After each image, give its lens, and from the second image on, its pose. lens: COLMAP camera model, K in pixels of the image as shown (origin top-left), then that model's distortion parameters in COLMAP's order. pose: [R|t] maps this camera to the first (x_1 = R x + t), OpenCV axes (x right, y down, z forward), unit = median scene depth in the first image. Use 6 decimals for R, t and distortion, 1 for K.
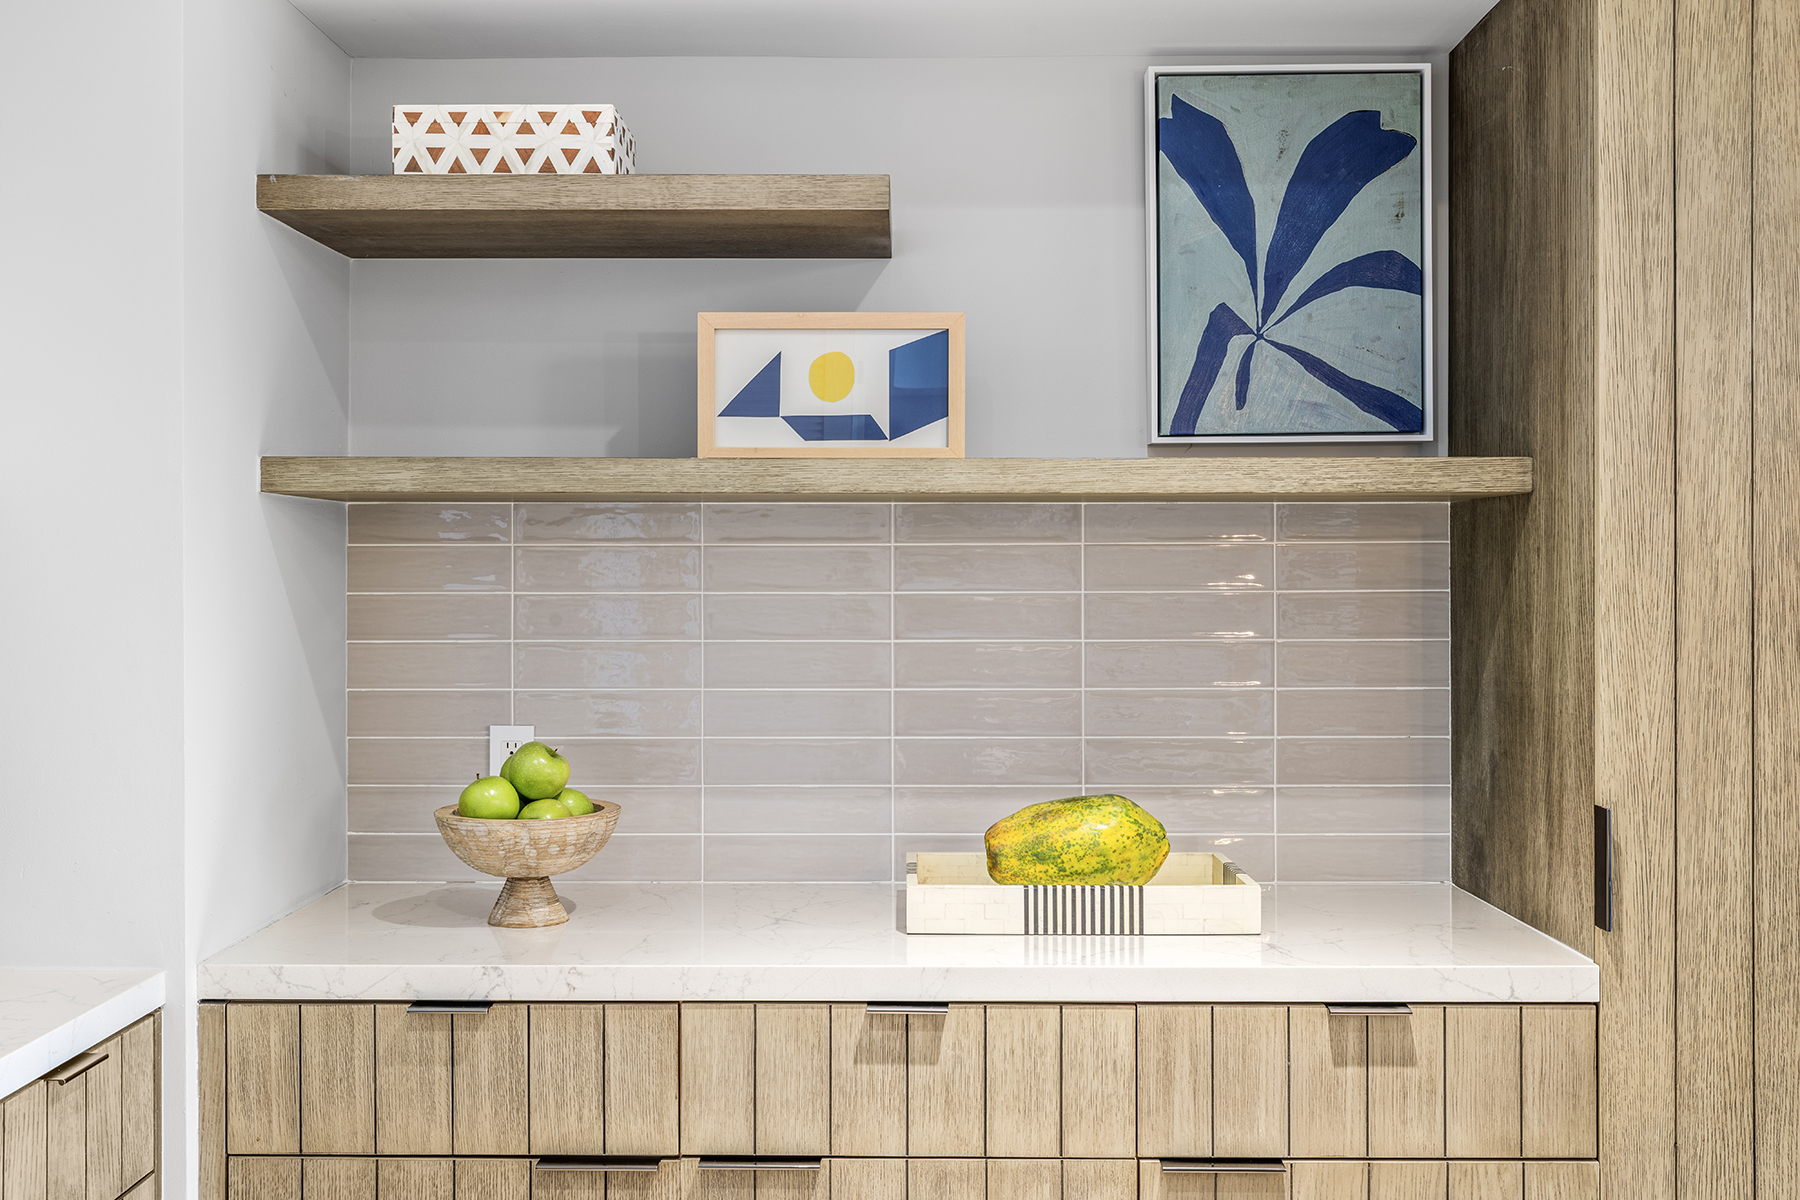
lens RADIAL K [[1761.9, 0, 901.5], [0, 1761.9, 587.0], [0, 0, 1]] dist [-0.006503, 0.000000]
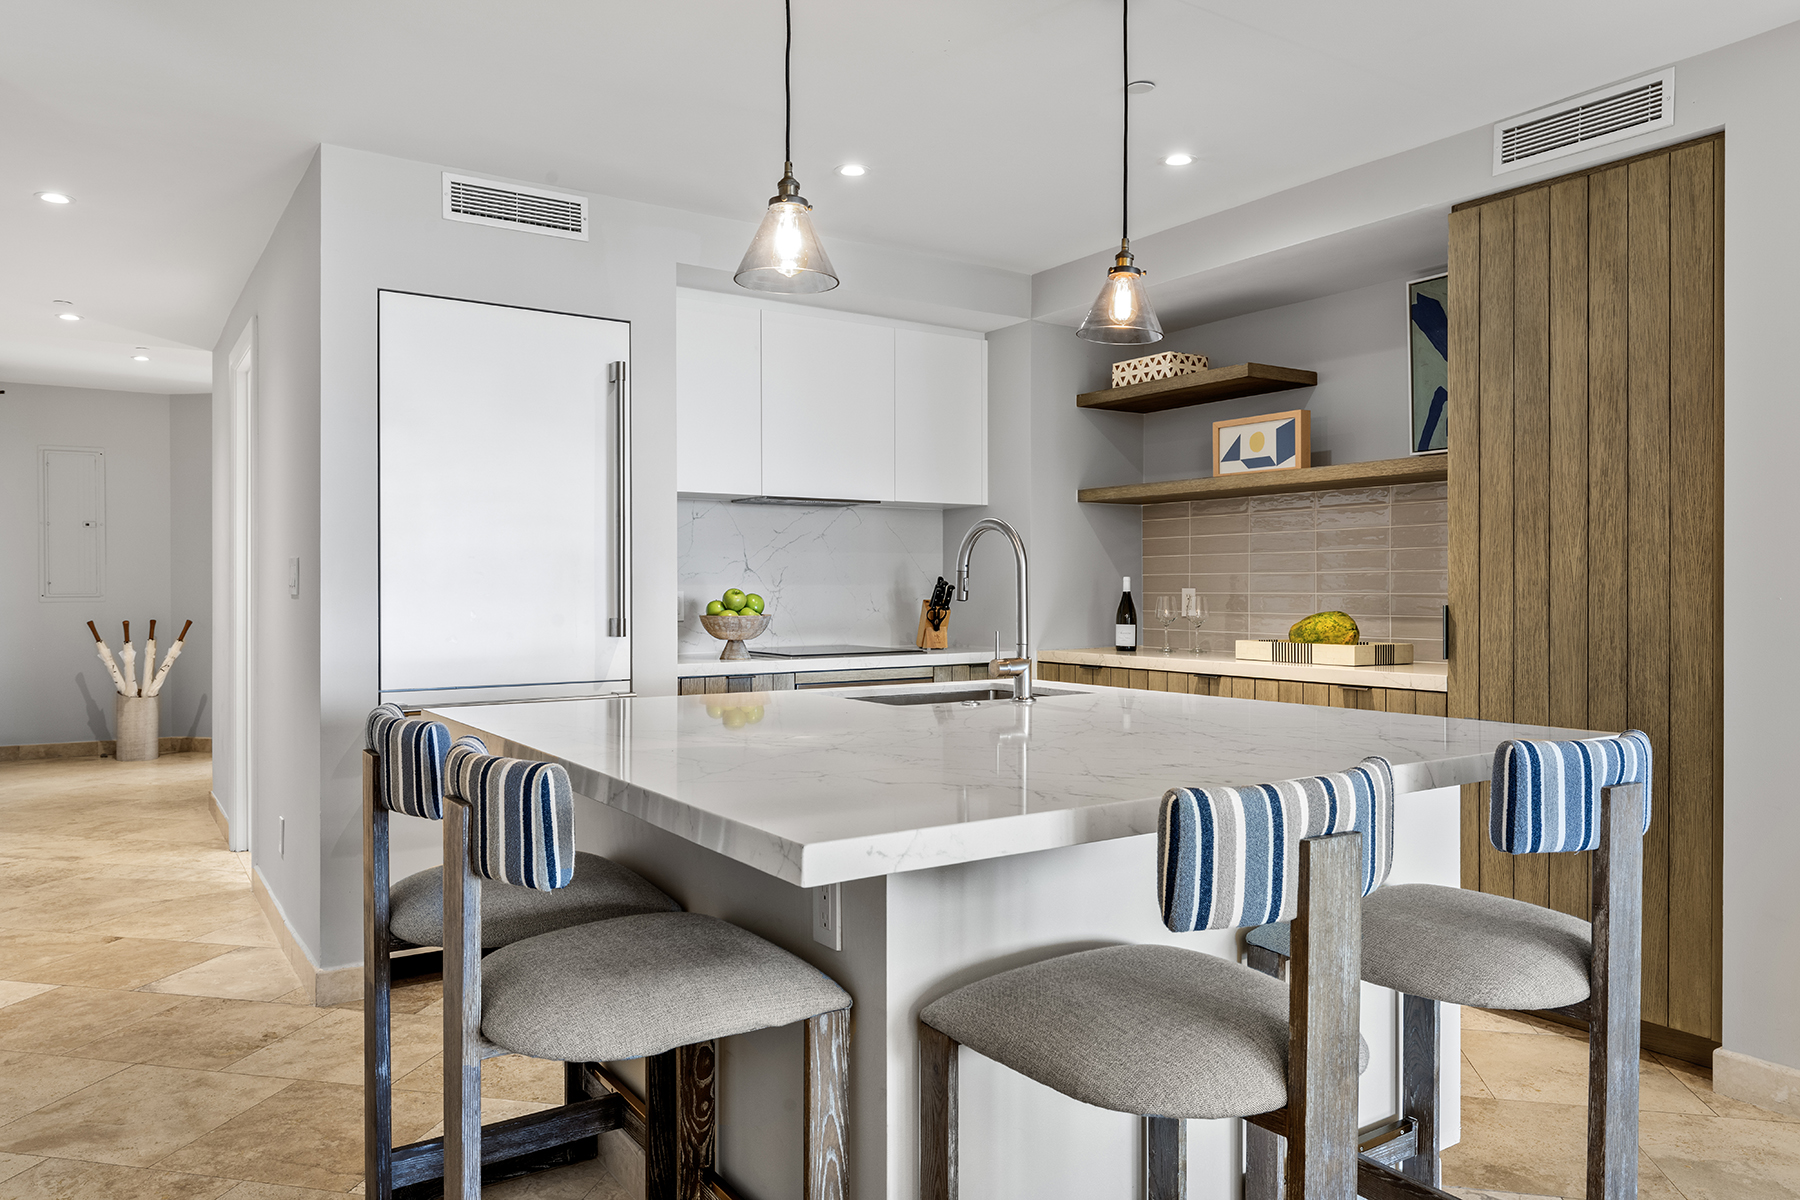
lens RADIAL K [[1219.3, 0, 900.5], [0, 1219.3, 602.3], [0, 0, 1]] dist [0.000458, -0.000245]
pose [[0.571706, 0.007401, -0.820425, 1.278610], [0.000575, 0.999955, 0.009421, 0.105966], [0.820458, -0.005858, 0.571677, -0.468797]]
